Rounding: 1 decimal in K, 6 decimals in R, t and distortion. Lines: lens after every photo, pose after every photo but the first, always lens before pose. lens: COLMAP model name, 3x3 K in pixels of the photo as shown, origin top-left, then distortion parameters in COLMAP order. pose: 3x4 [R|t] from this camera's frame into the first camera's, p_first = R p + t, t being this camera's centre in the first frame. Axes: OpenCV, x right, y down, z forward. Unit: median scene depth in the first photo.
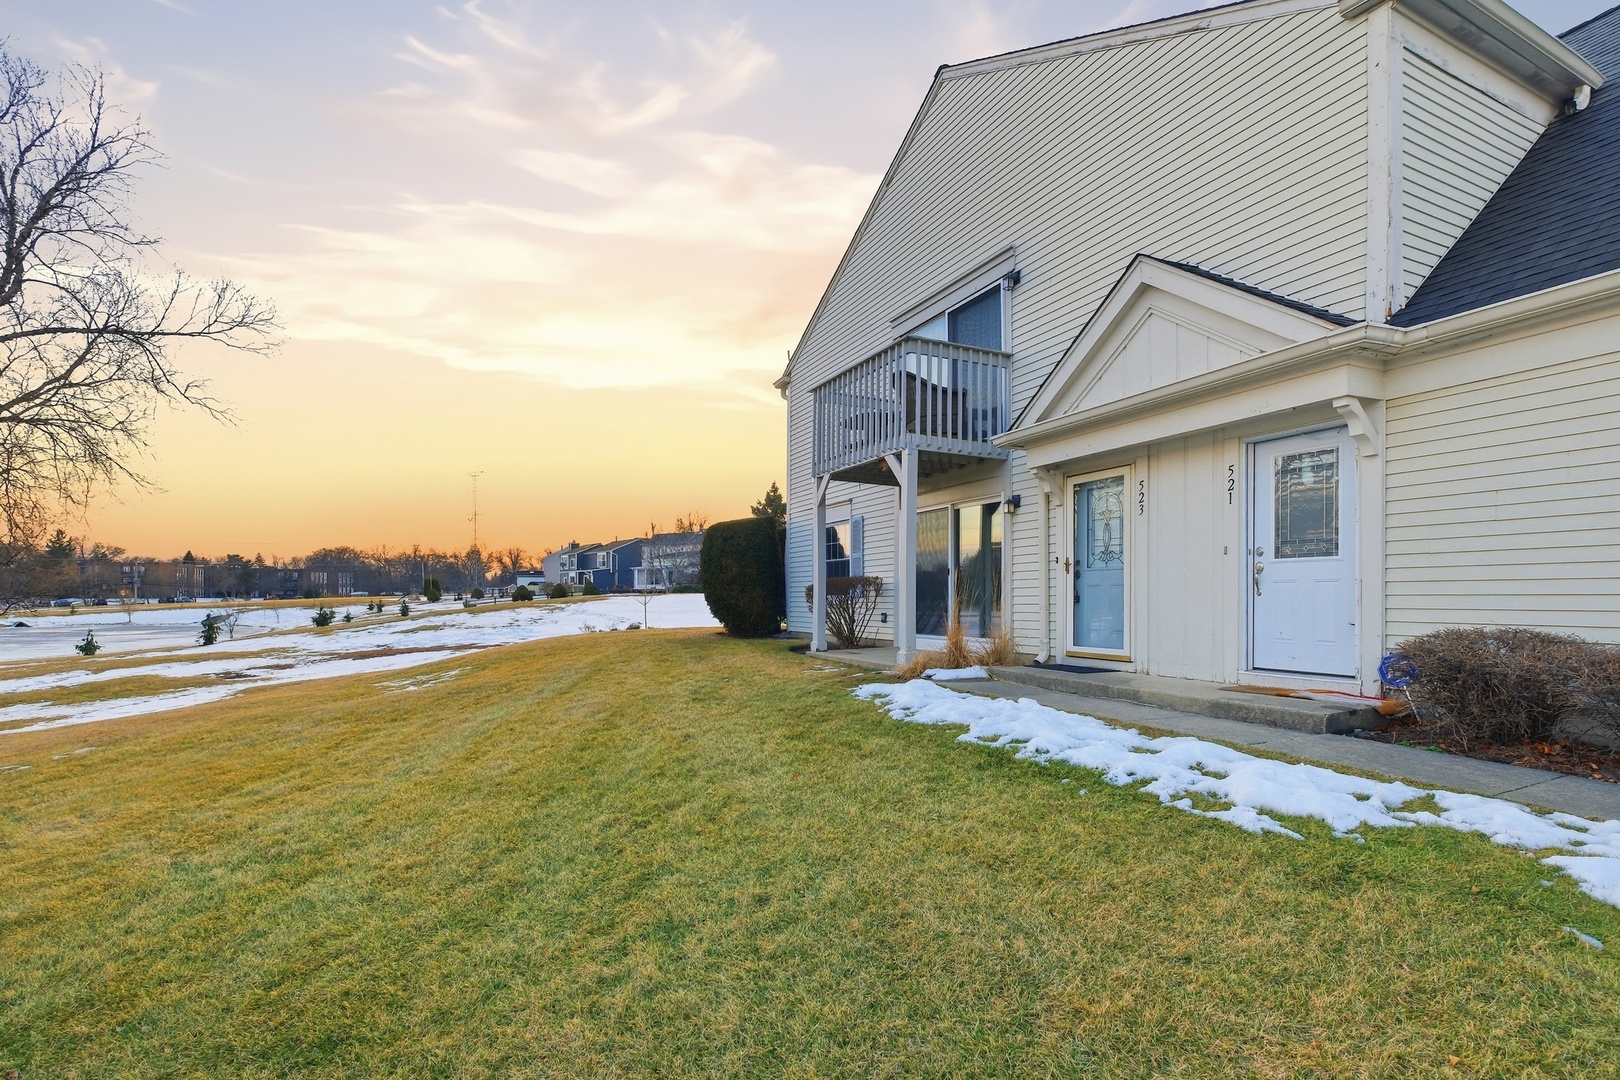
lens RADIAL K [[716.5, 0, 844.6], [0, 716.5, 606.7], [0, 0, 1]] dist [-0.000919, 0.000051]
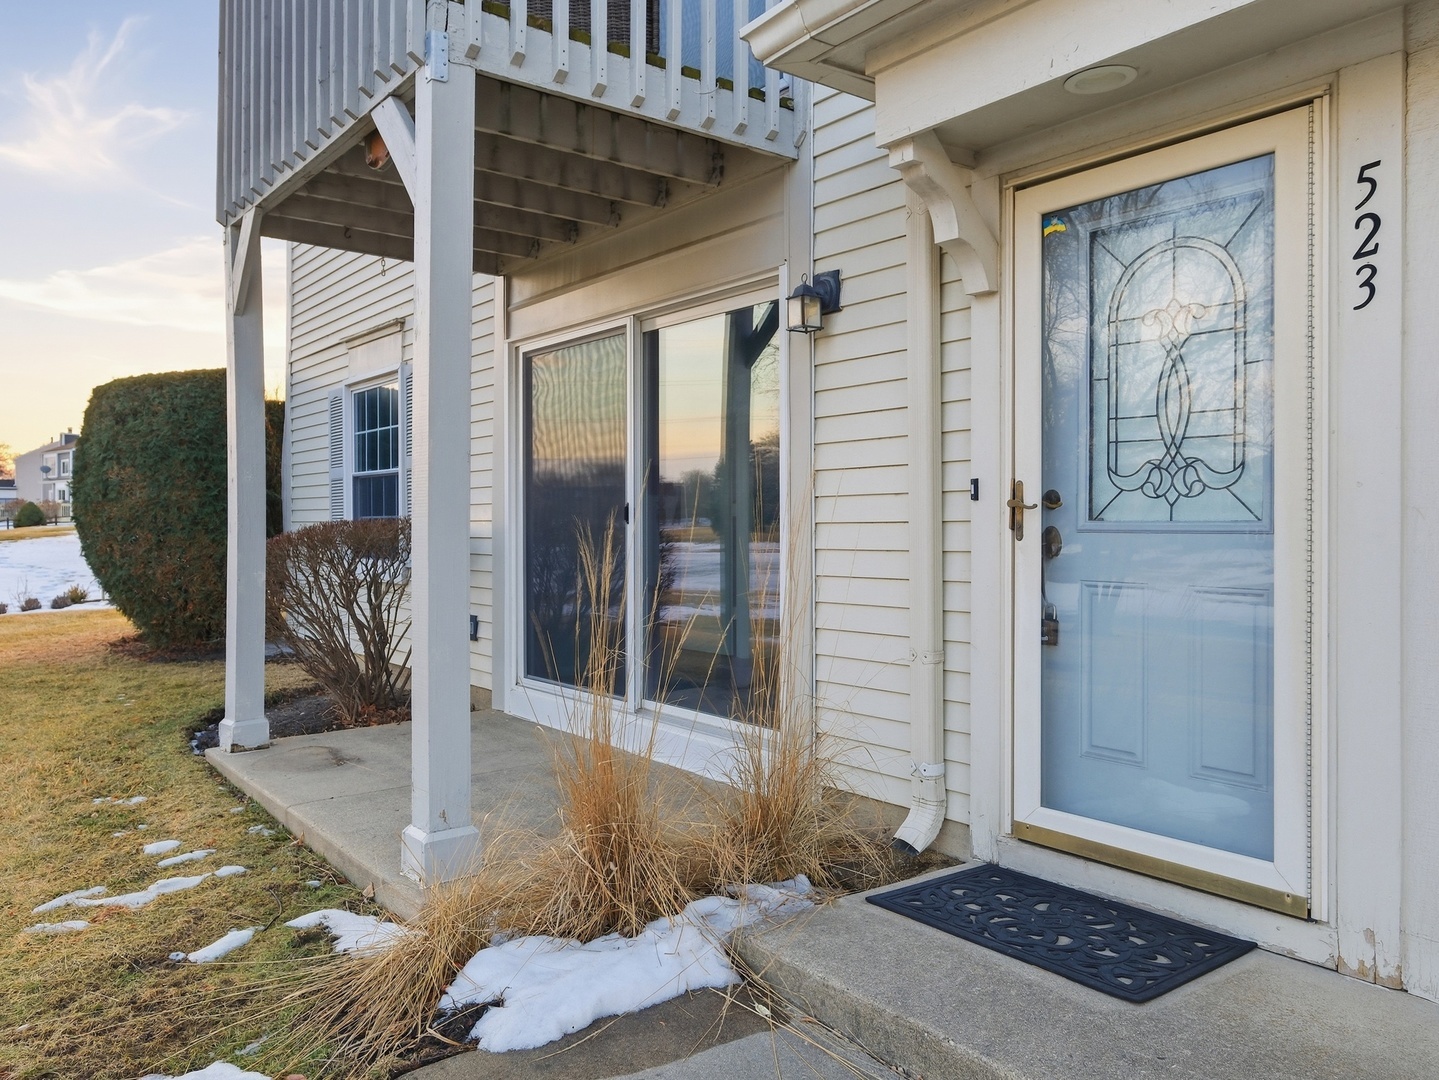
lens RADIAL K [[1073.3, 0, 718.6], [0, 1073.3, 535.9], [0, 0, 1]] dist [-0.008619, -0.001105]
pose [[0.986799, -0.000245, 0.161948, 0.125662], [0.000358, 1.000000, -0.000668, -0.045258], [-0.161948, 0.000717, 0.986799, 0.585351]]
